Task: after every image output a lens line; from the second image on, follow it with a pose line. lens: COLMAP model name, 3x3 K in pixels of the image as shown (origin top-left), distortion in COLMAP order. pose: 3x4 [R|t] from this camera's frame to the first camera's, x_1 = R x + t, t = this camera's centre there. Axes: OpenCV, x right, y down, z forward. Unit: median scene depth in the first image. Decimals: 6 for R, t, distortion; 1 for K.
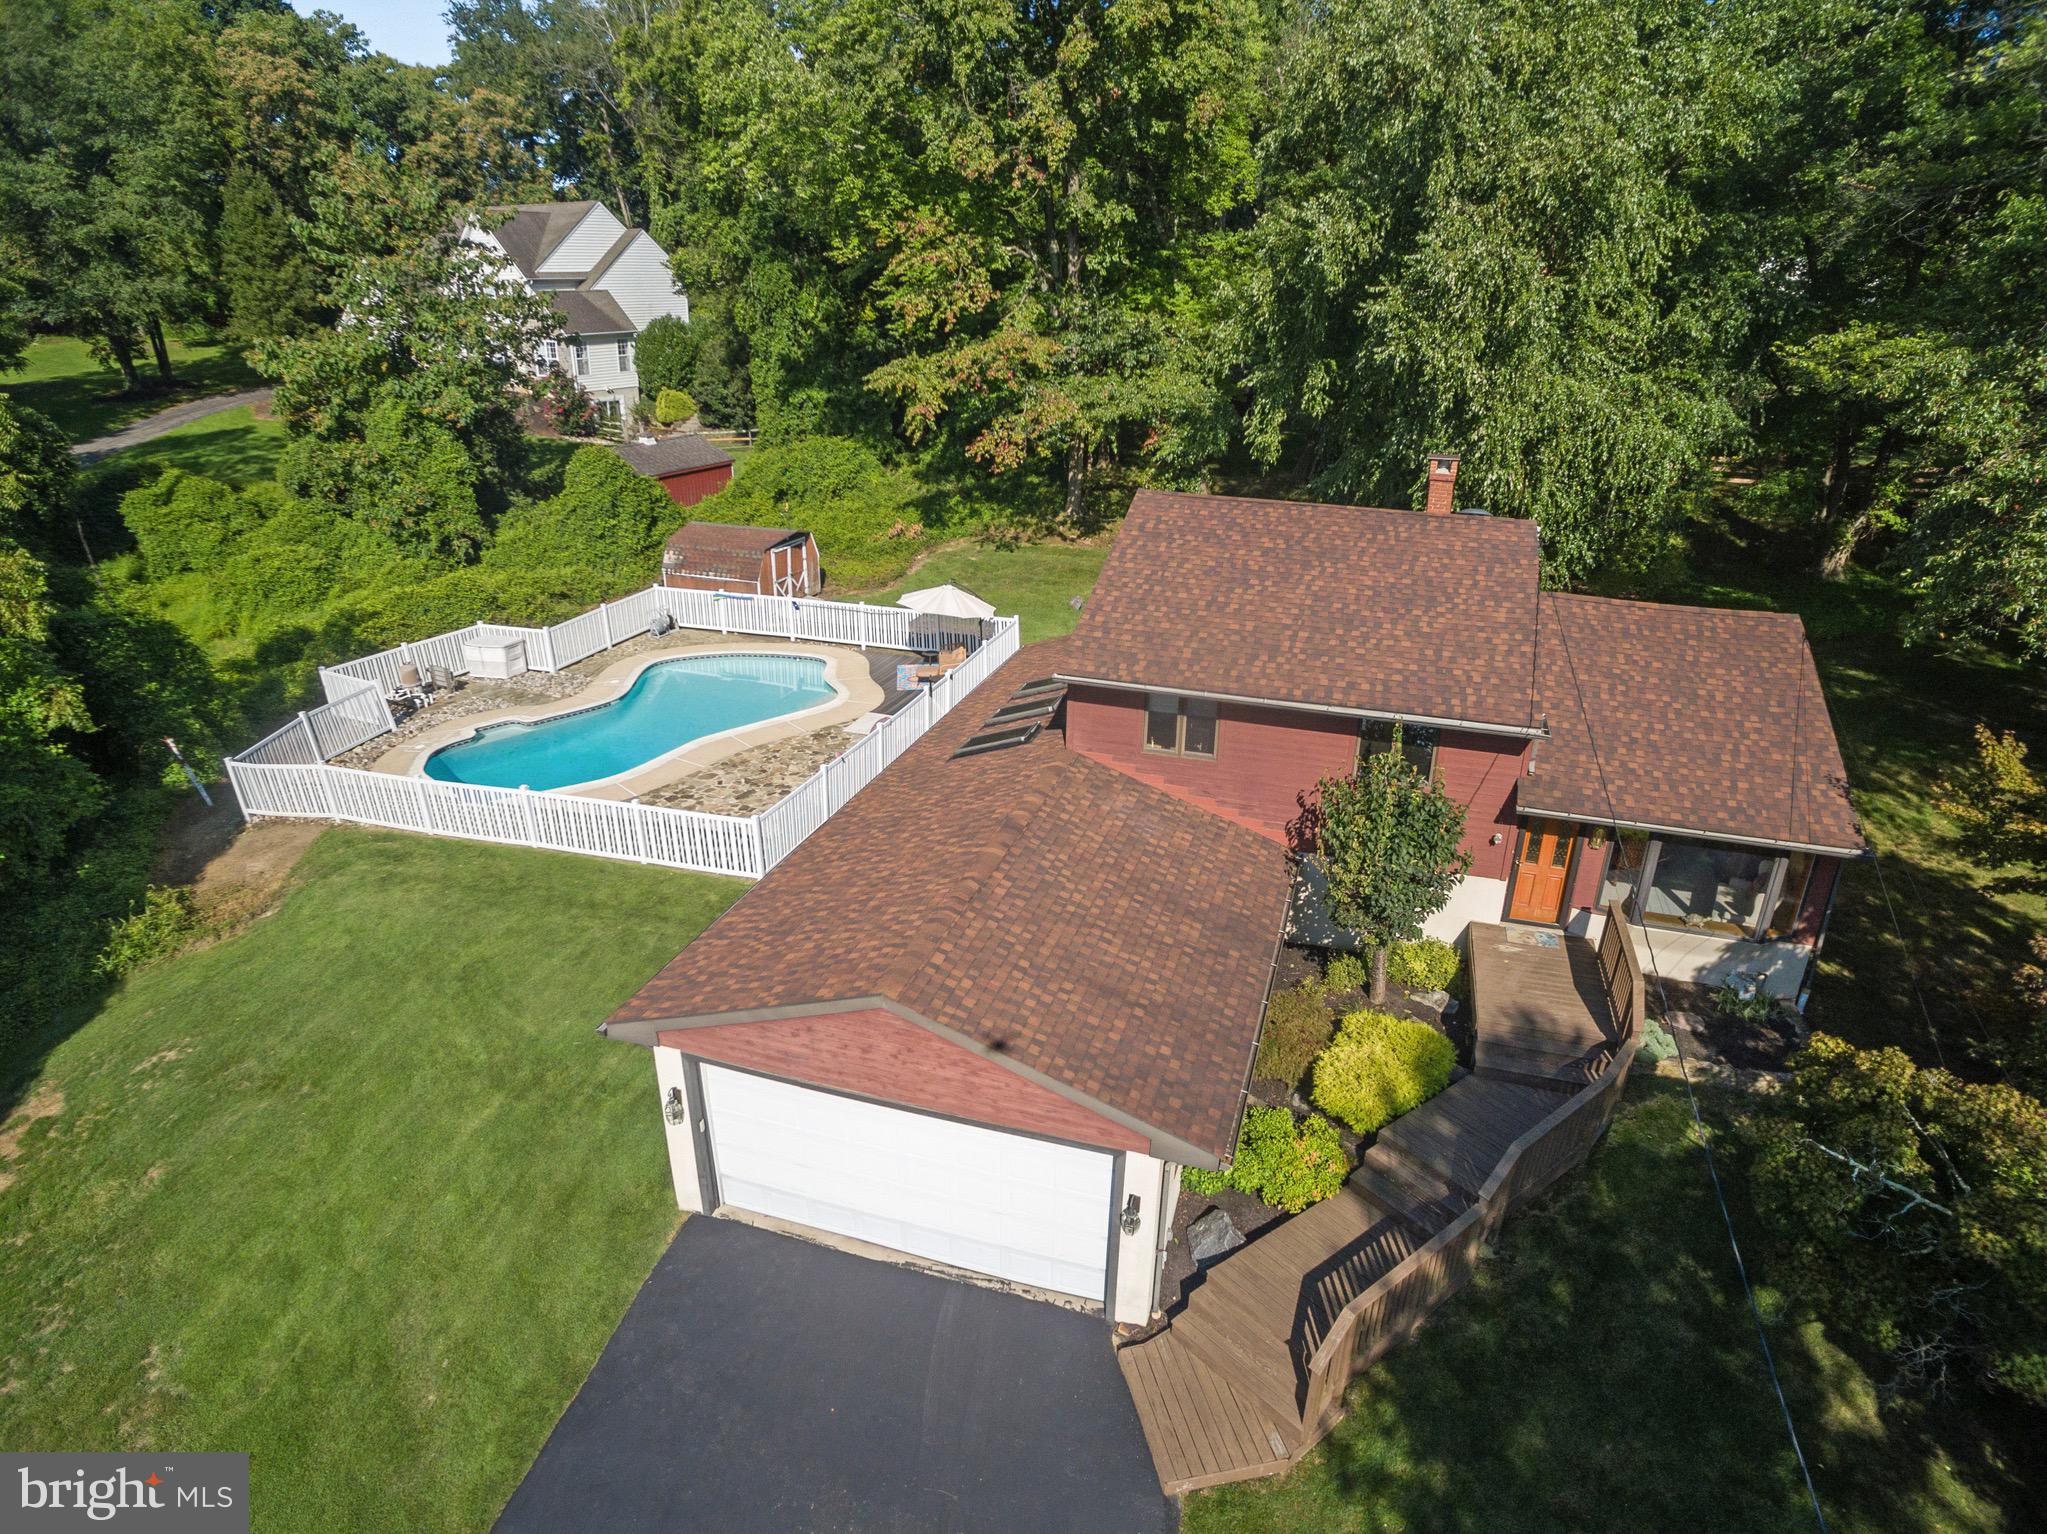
lens RADIAL K [[1182.6, 0, 1034.8], [0, 1182.6, 766.0], [0, 0, 1]] dist [-0.122186, 0.086945]
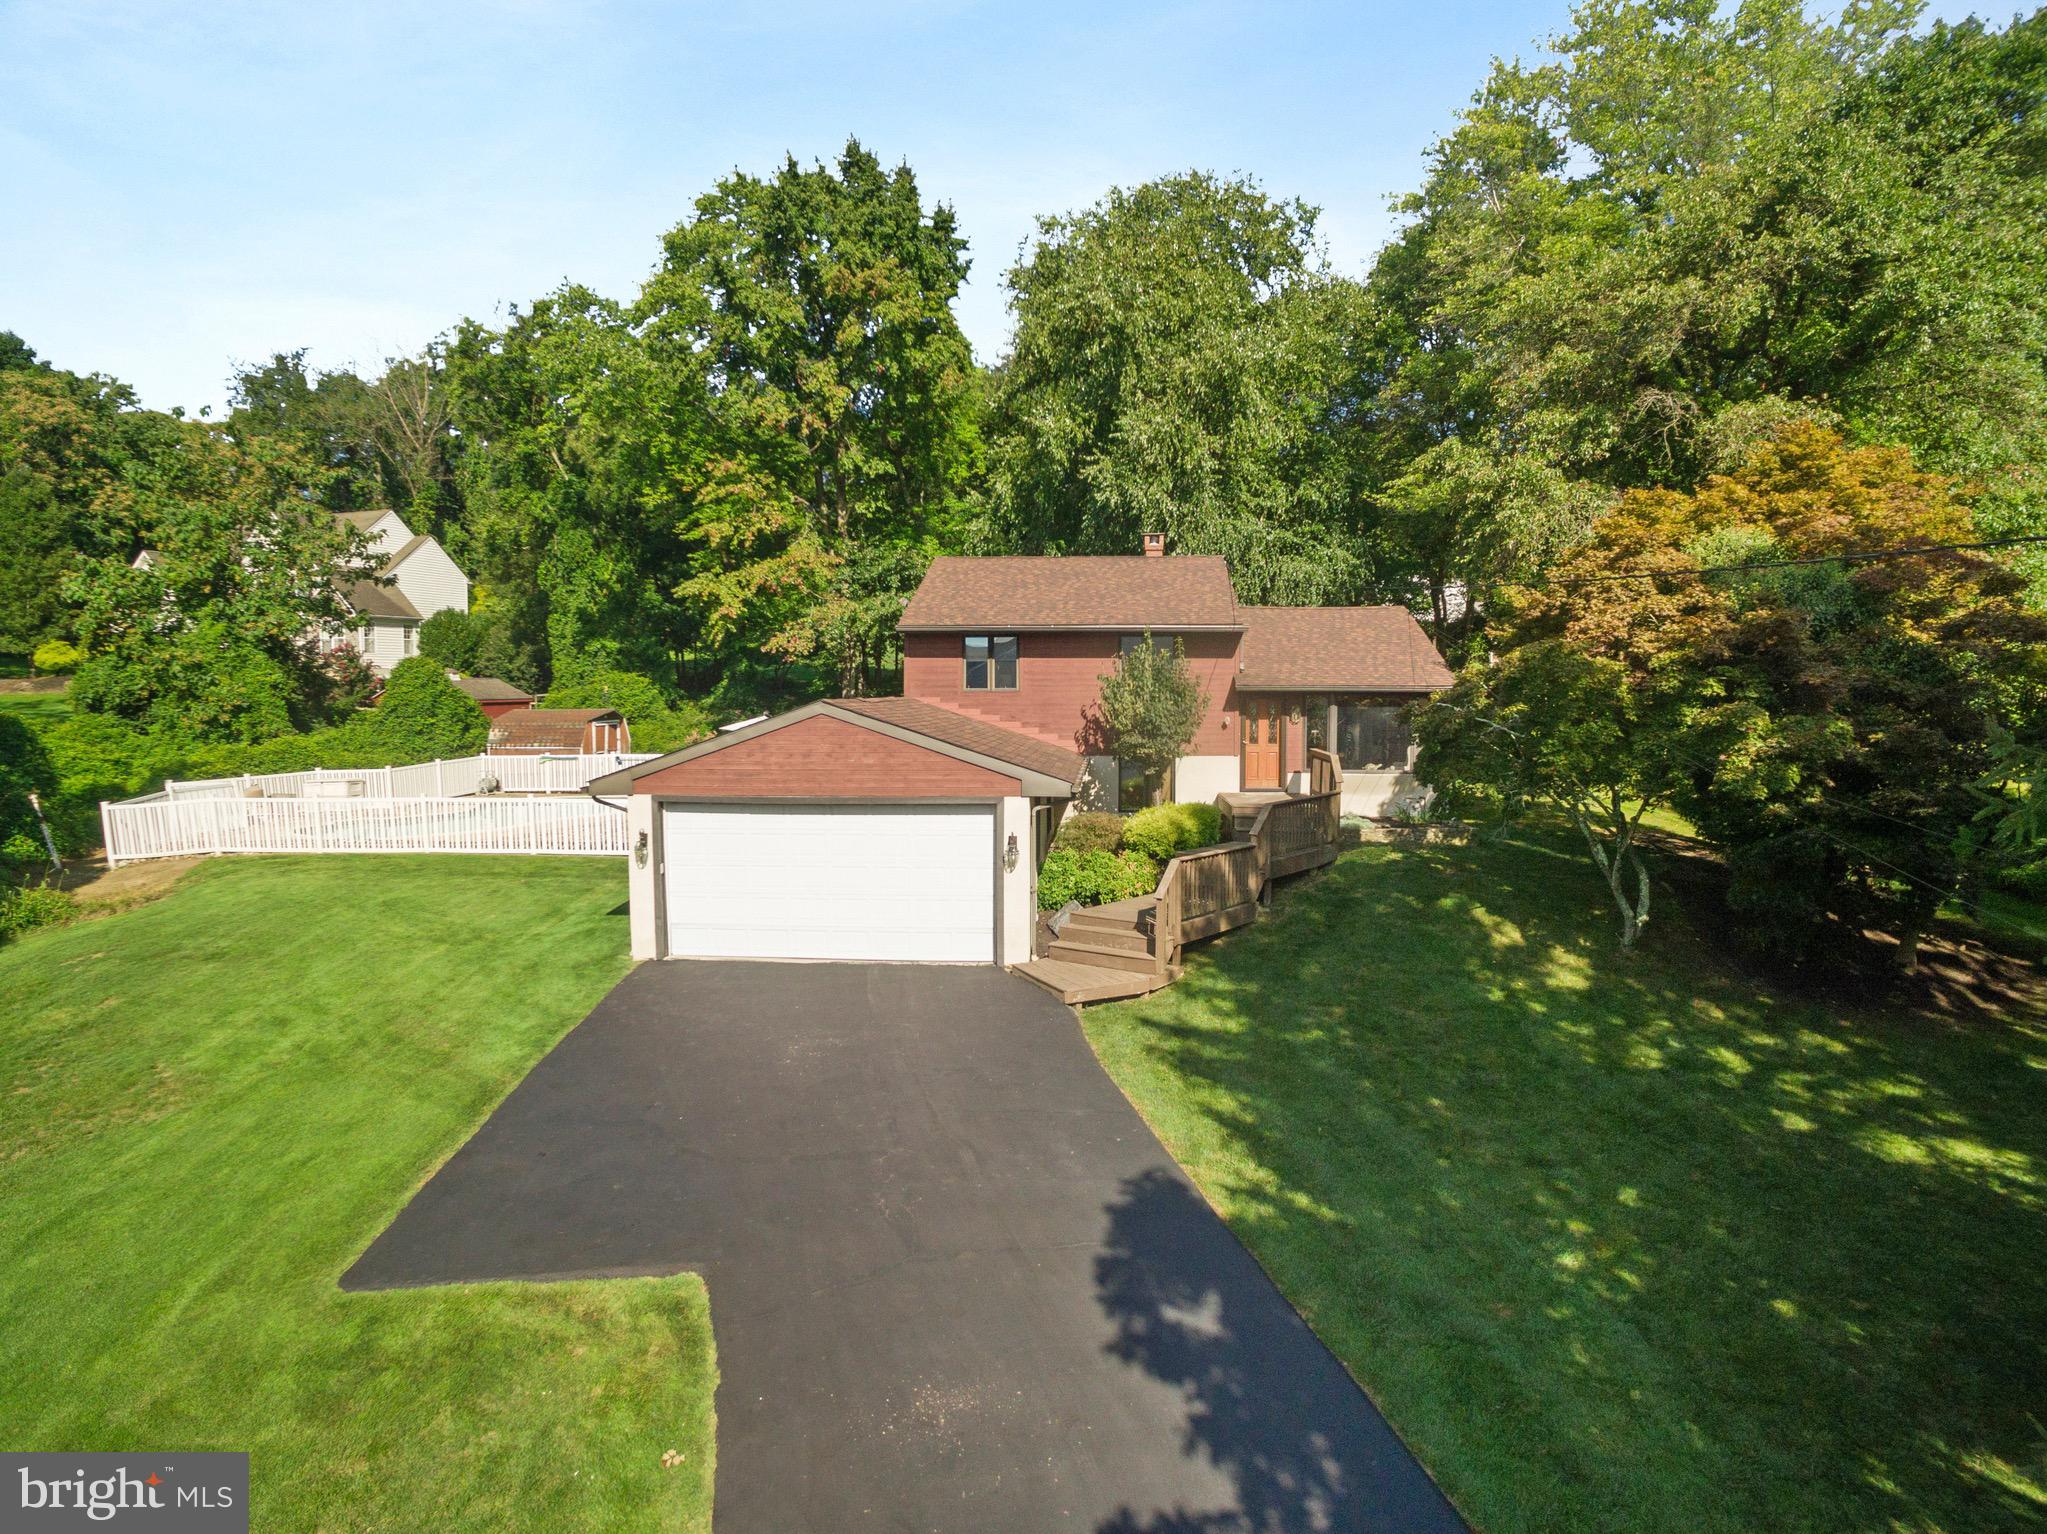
lens RADIAL K [[1185.3, 0, 1023.5], [0, 1185.3, 767.0], [0, 0, 1]] dist [-0.122169, 0.091415]
pose [[0.974714, -0.027177, 0.221799, -0.079167], [0.096973, 0.945687, -0.310279, 0.275056], [-0.201320, 0.323942, 0.924409, -0.122943]]
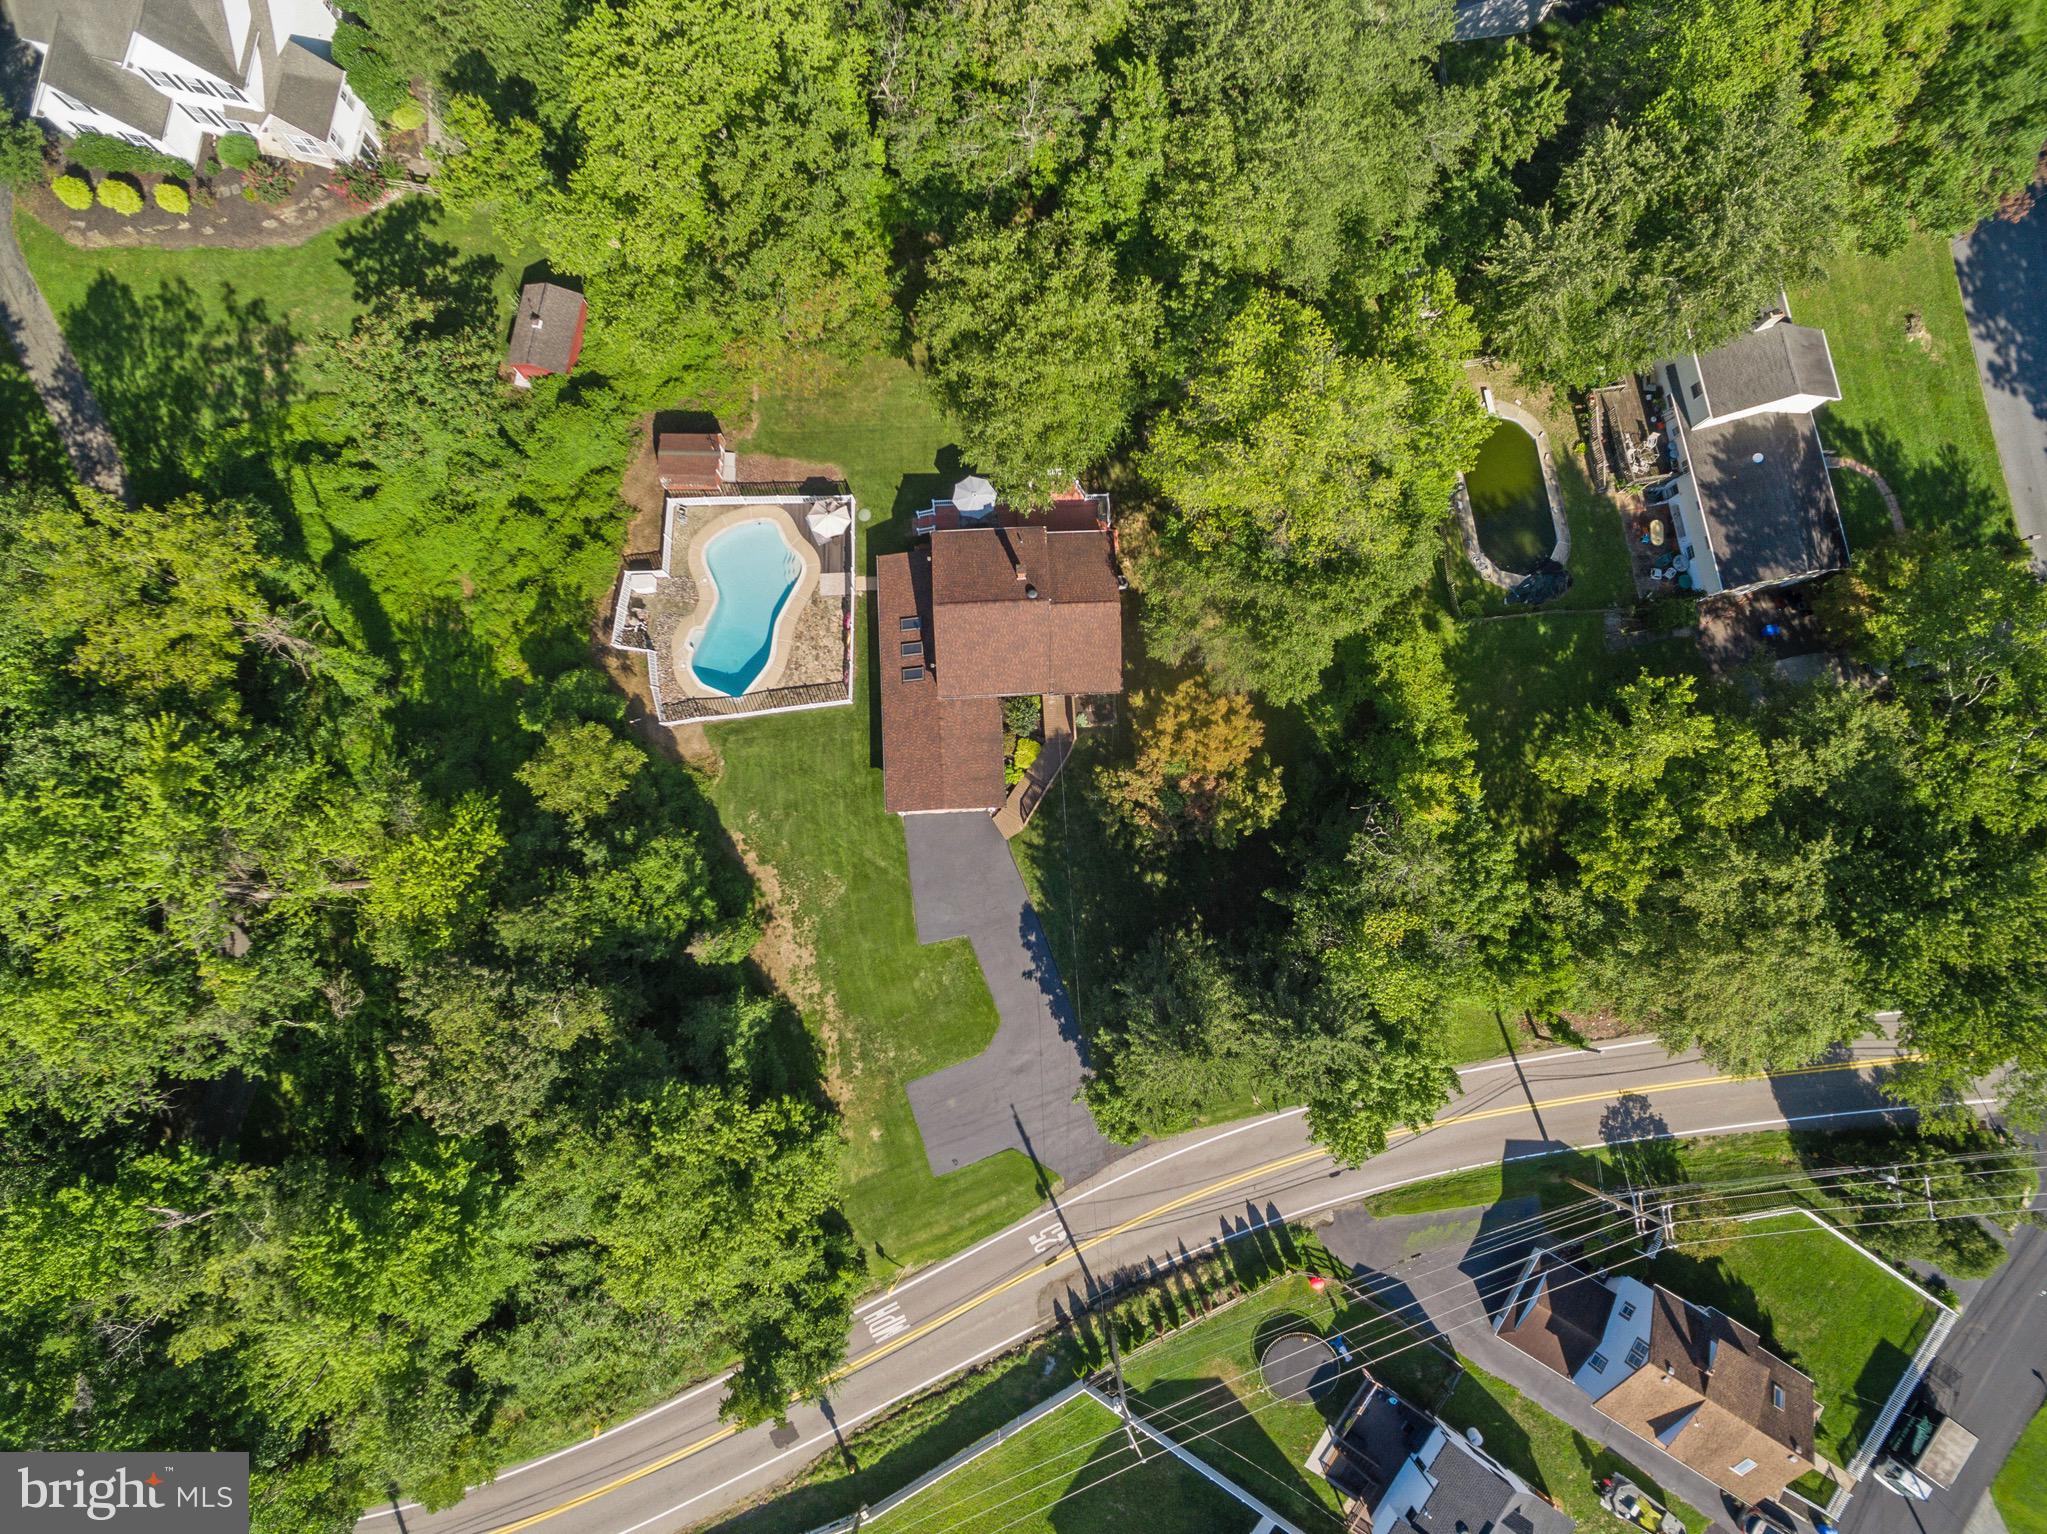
lens RADIAL K [[1182.6, 0, 1034.8], [0, 1182.6, 766.0], [0, 0, 1]] dist [-0.122186, 0.086945]
pose [[0.938606, -0.341910, 0.045998, 0.034465], [0.127064, 0.466572, 0.875309, -1.863340], [-0.320738, -0.815726, 0.481372, -0.668398]]
